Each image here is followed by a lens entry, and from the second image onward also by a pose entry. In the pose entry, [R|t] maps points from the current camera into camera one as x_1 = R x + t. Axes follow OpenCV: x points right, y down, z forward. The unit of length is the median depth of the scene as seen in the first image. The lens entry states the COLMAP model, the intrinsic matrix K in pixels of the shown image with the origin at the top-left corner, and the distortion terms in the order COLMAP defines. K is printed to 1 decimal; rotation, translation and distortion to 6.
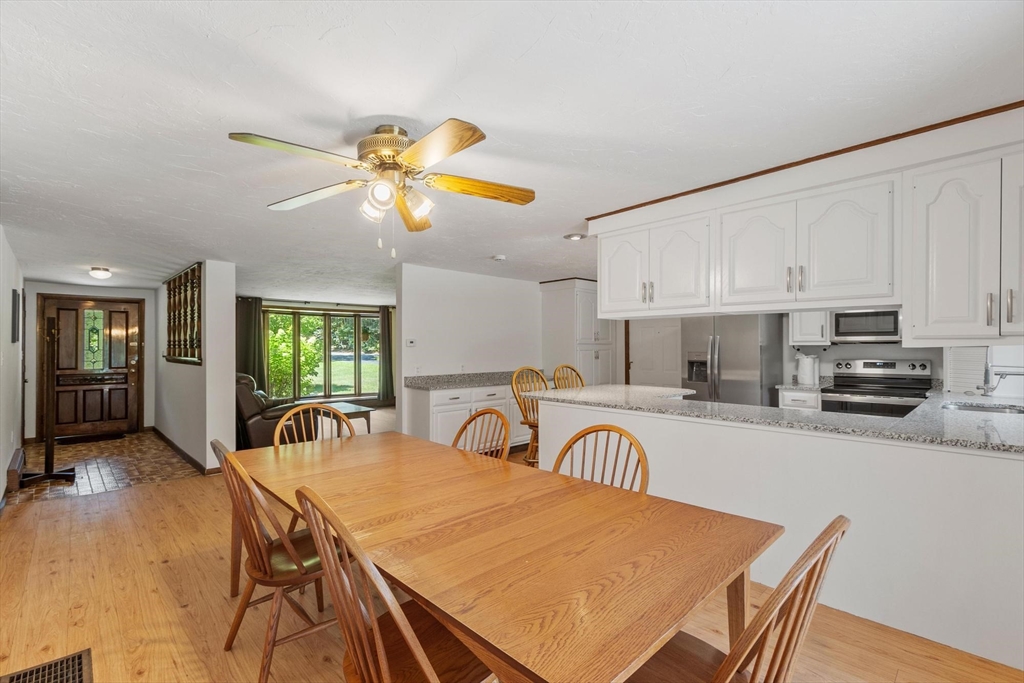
lens RADIAL K [[455.7, 0, 512.9], [0, 455.7, 341.5], [0, 0, 1]] dist [0.002324, 0.000051]
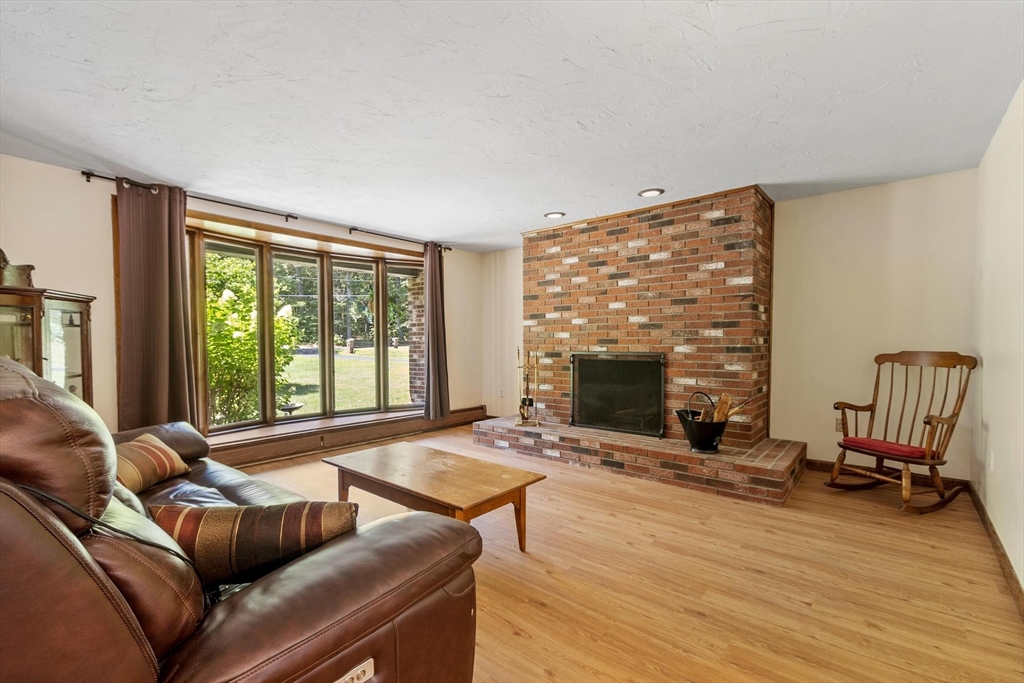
lens RADIAL K [[455.7, 0, 511.6], [0, 455.7, 351.5], [0, 0, 1]] dist [0.002324, 0.000051]
pose [[0.994991, -0.003819, 0.099896, -0.242444], [0.000737, 0.999523, 0.030871, 0.032899], [-0.099967, -0.030643, 0.994519, 0.451443]]
